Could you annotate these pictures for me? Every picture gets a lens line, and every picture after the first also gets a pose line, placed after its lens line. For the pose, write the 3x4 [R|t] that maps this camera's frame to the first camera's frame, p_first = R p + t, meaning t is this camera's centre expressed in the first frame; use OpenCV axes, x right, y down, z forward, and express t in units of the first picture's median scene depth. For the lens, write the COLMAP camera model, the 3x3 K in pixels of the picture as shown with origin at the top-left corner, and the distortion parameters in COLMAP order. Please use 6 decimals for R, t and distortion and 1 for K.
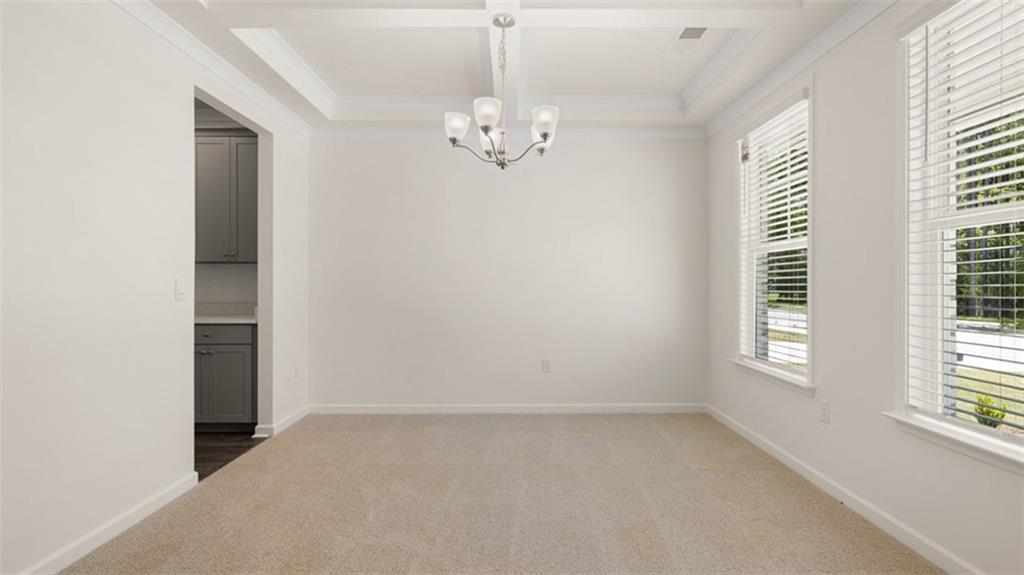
lens RADIAL K [[497.9, 0, 513.4], [0, 497.9, 285.1], [0, 0, 1]] dist [0.005741, -0.004131]
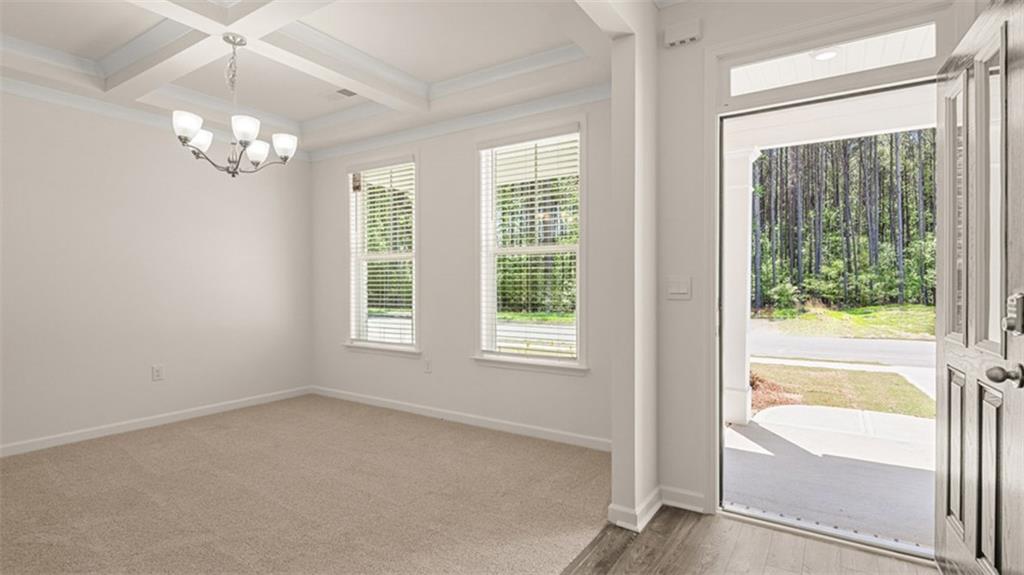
lens RADIAL K [[497.9, 0, 511.1], [0, 497.9, 287.3], [0, 0, 1]] dist [0.005741, -0.004131]
pose [[0.551652, -0.003655, 0.834066, -0.489015], [0.000533, 0.999992, 0.004029, -0.000493], [-0.834074, -0.001778, 0.551650, -0.072645]]
